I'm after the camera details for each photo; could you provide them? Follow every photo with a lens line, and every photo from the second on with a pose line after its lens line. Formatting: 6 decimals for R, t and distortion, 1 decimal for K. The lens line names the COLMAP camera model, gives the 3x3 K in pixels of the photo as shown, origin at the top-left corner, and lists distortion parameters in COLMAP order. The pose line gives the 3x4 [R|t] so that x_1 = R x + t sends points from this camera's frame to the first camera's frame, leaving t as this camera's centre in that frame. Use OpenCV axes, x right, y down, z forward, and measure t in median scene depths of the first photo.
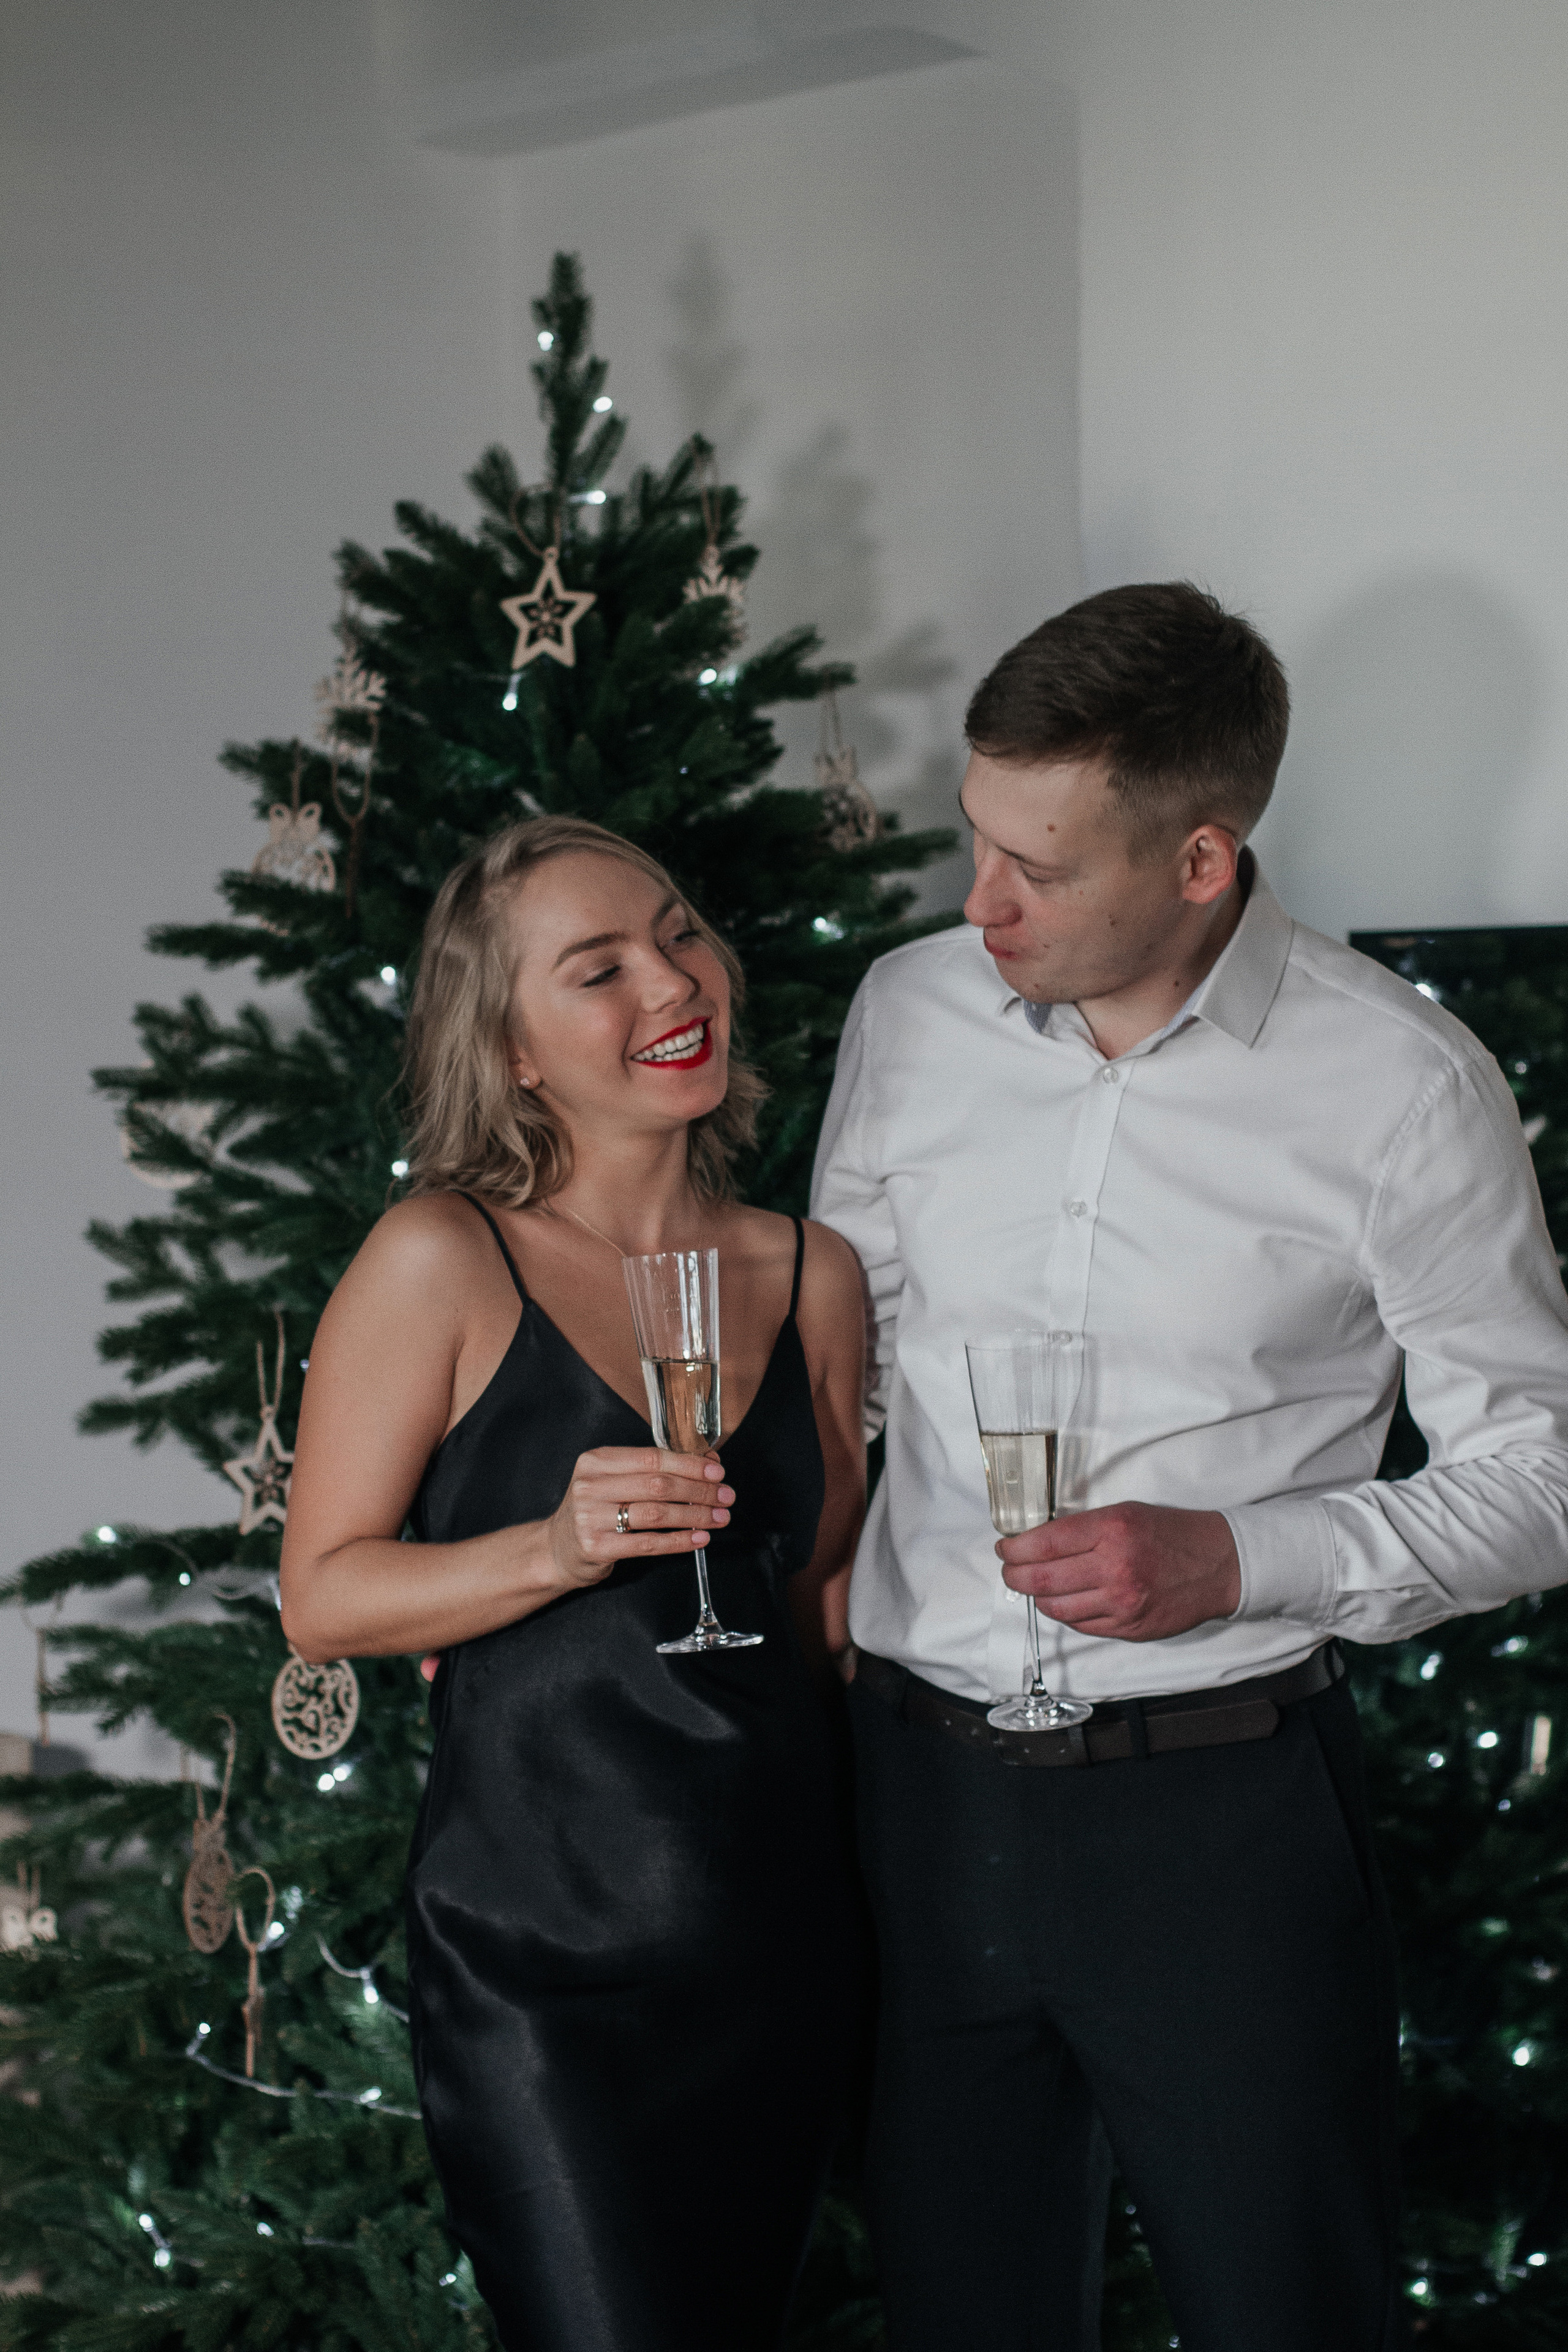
lens RADIAL K [[5556.1, 0, 784.0], [0, 5556.1, 1176.0], [0, 0, 1]] dist [-0.046102, -0.701792]
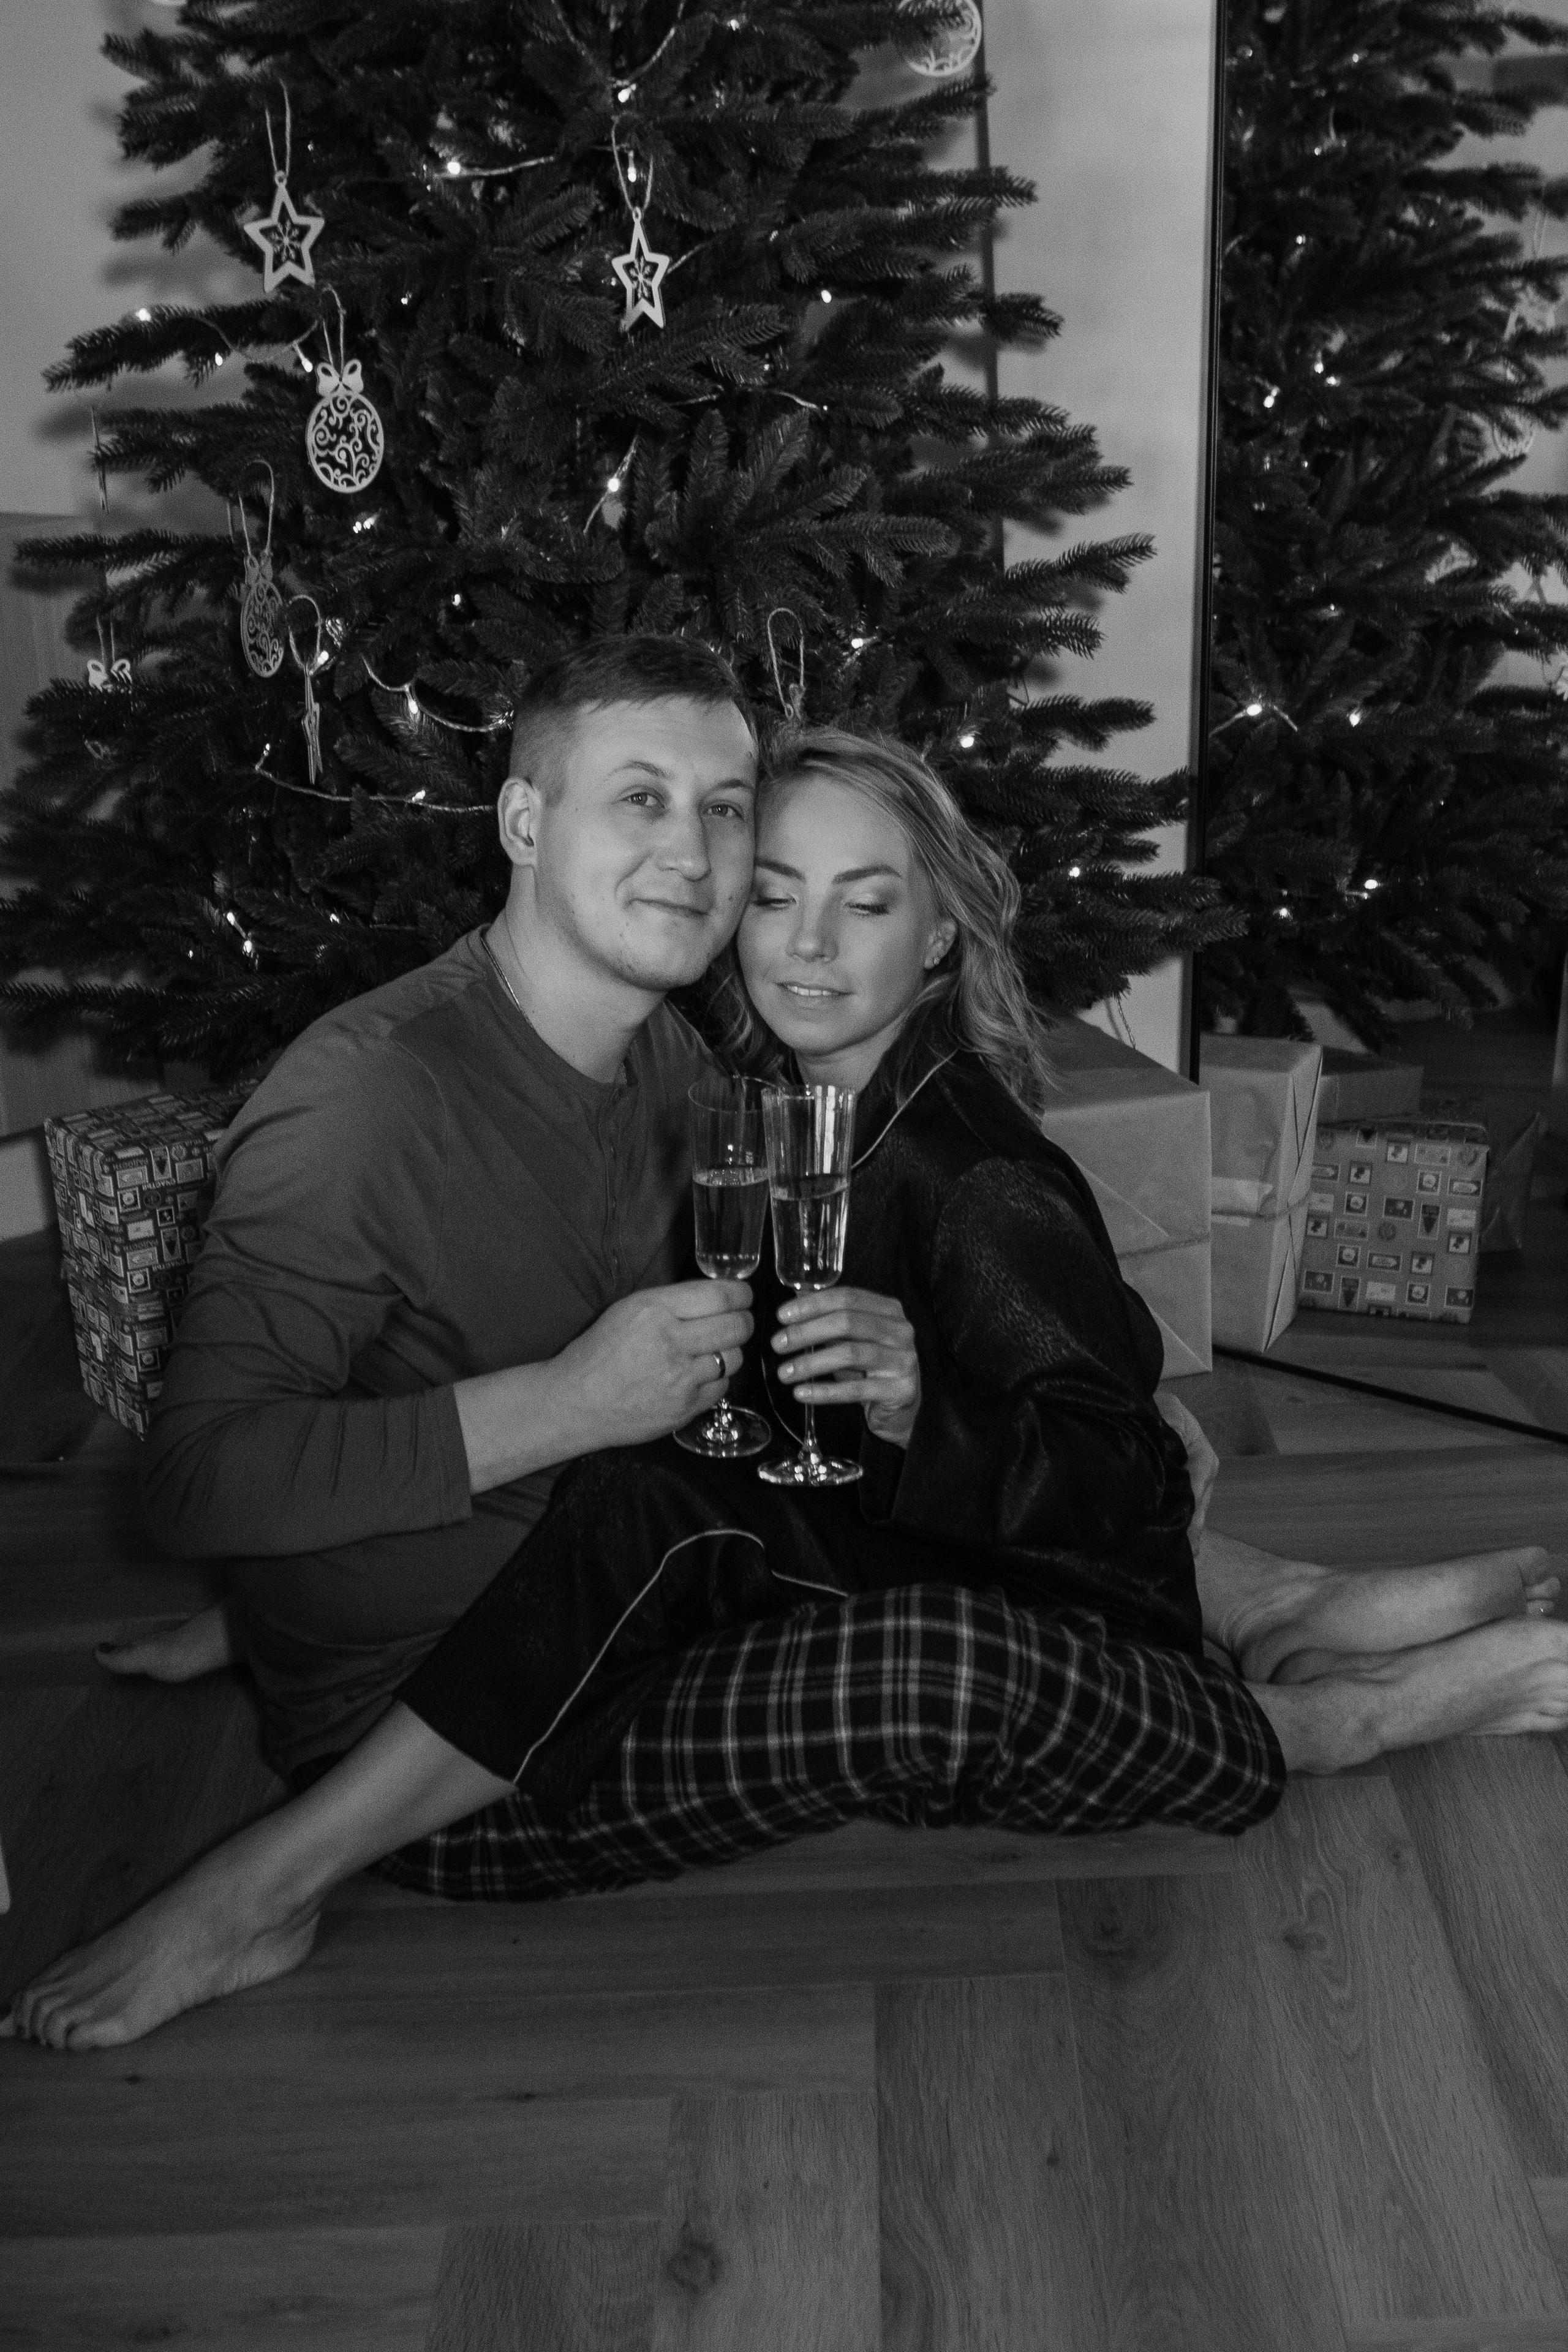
lens RADIAL K [[3298.8, 0, 784.0], [0, 3298.8, 1176.0], [0, 0, 1]] dist [-0.108453, 0.149664]
pose [[0.996932, -0.061910, 0.047894, -0.036065], [0.046792, 0.961890, 0.269402, 0.060835], [-0.062747, -0.266335, 0.961836, 0.316339]]
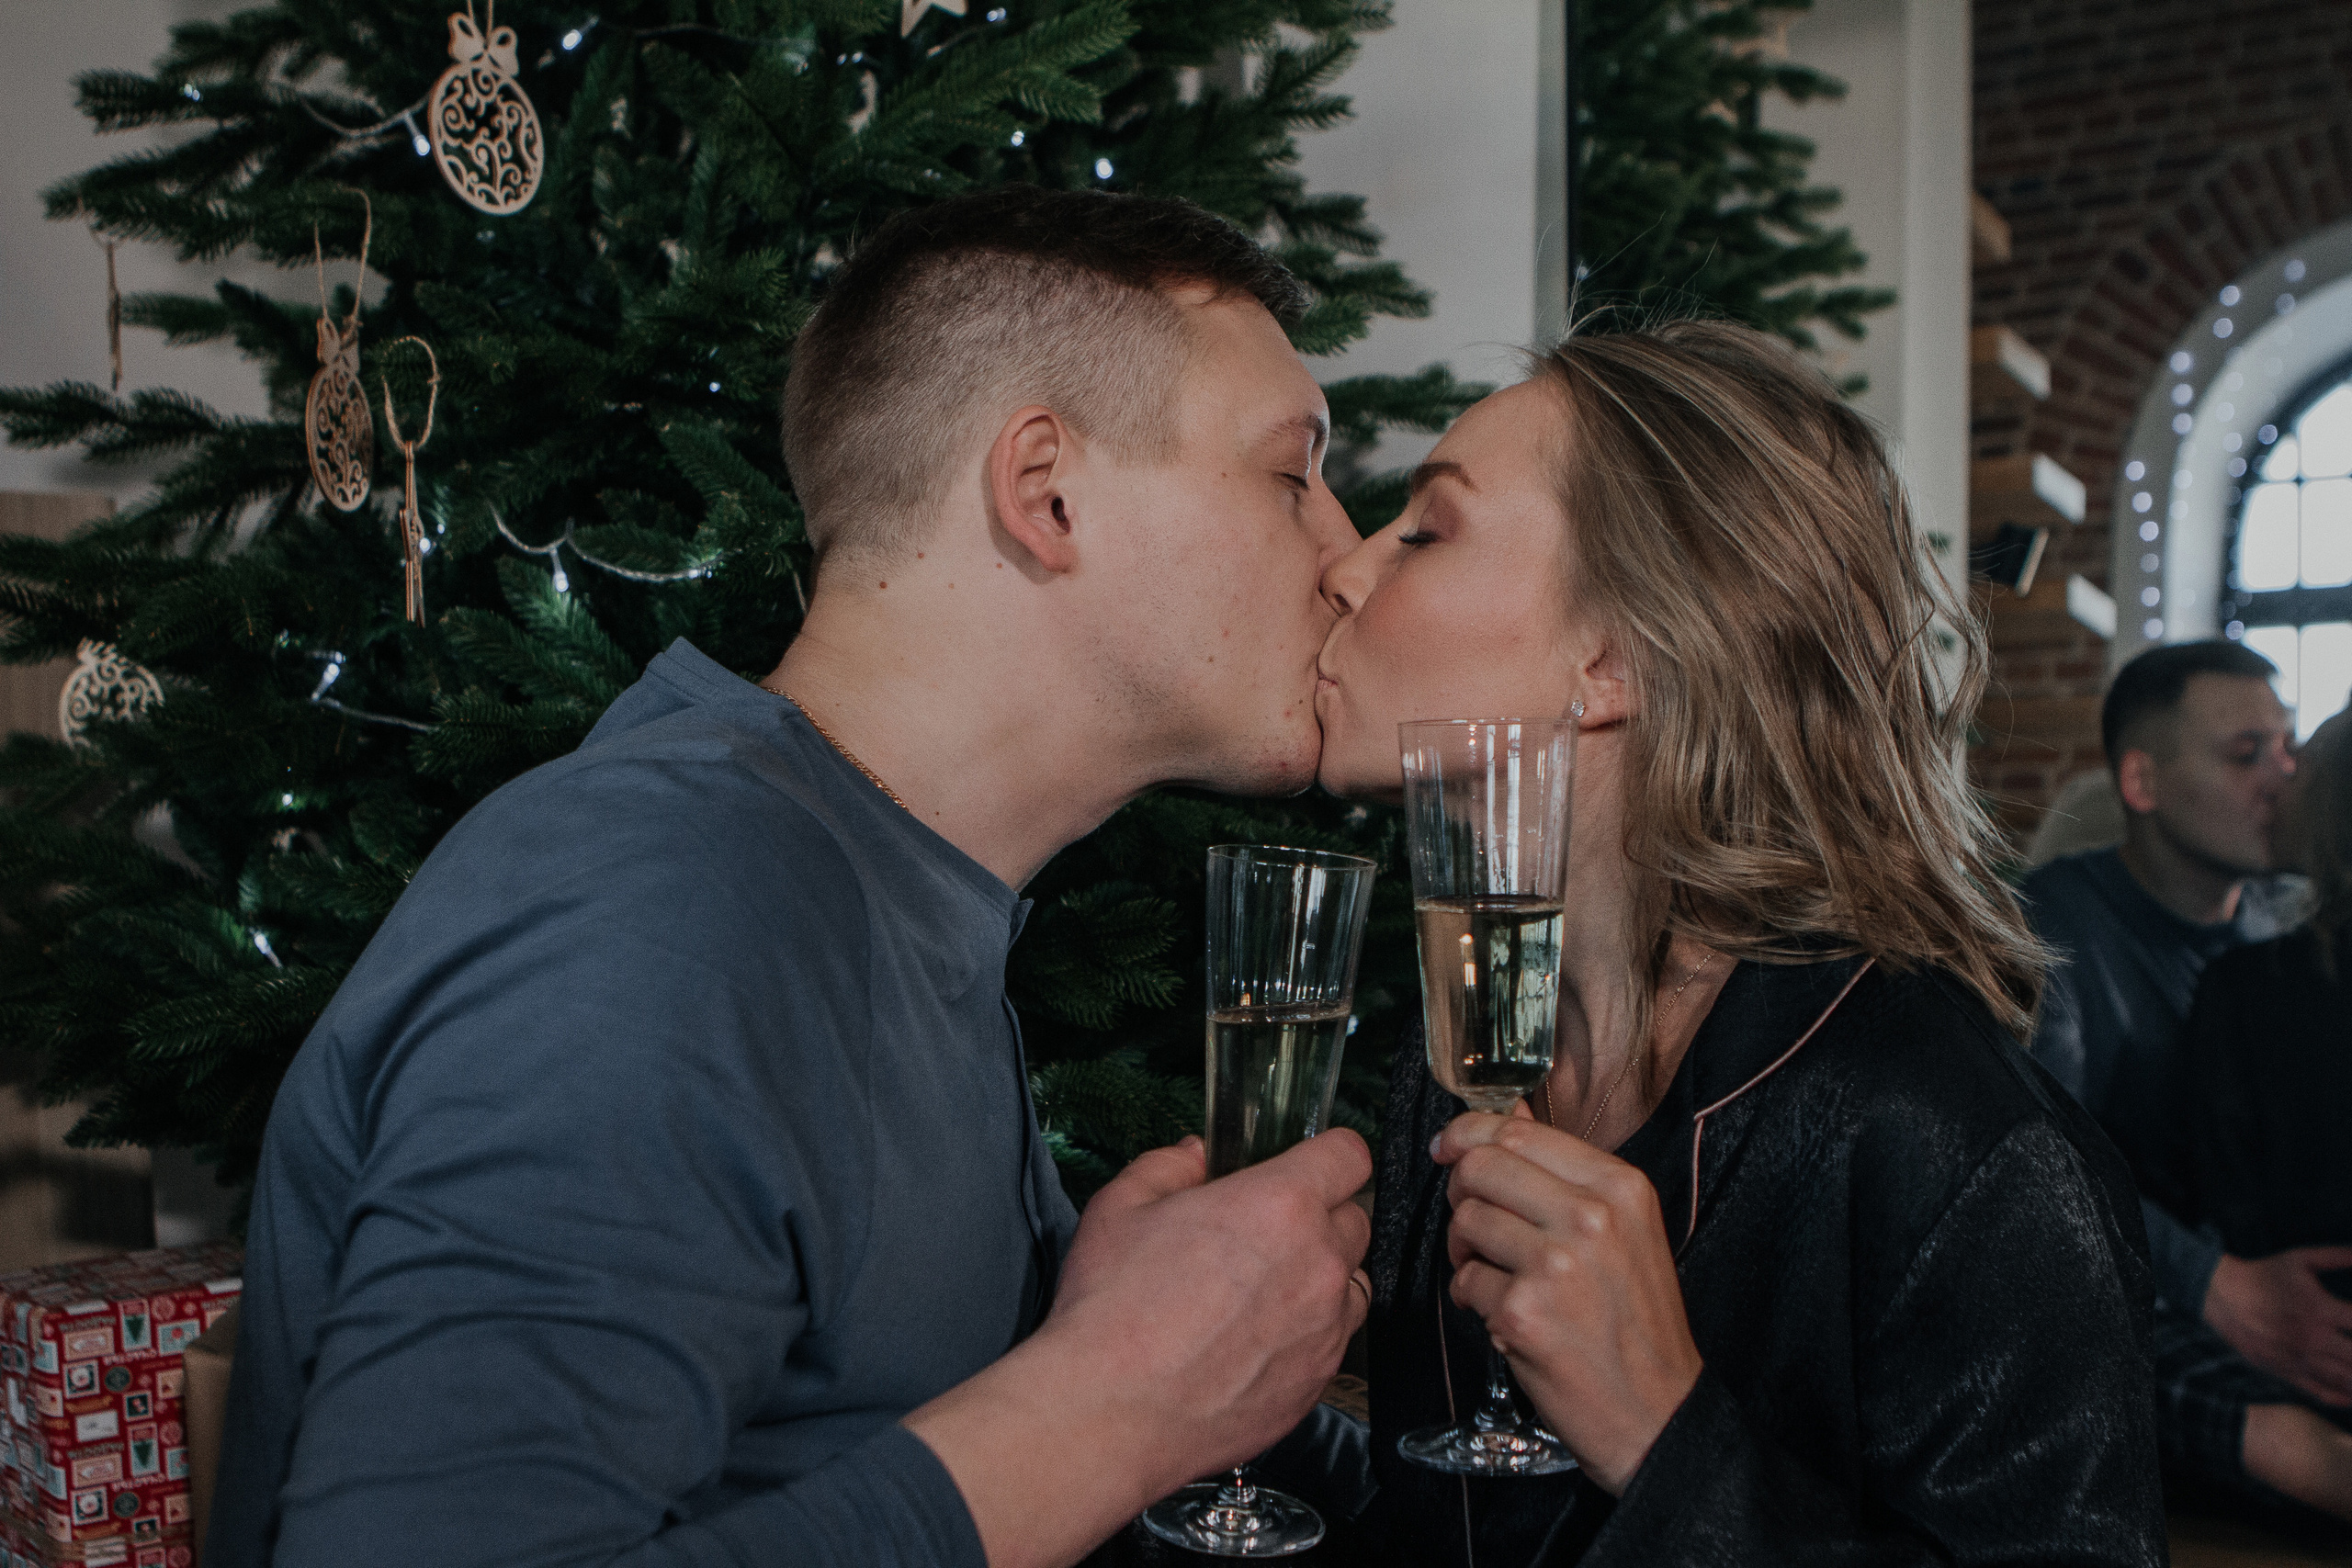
lens RADIAL K [[2564.1, 0, 1189.1], [0, 2564.1, 847.5], [0, 0, 1]] dist [-0.093267, 0.059299]
pose [[0.969843, -0.032892, 0.241503, -0.074230], [0.033664, 0.999433, 0.000927, 0.180924], [-0.241396, 0.007231, 0.970400, 0.620506]]
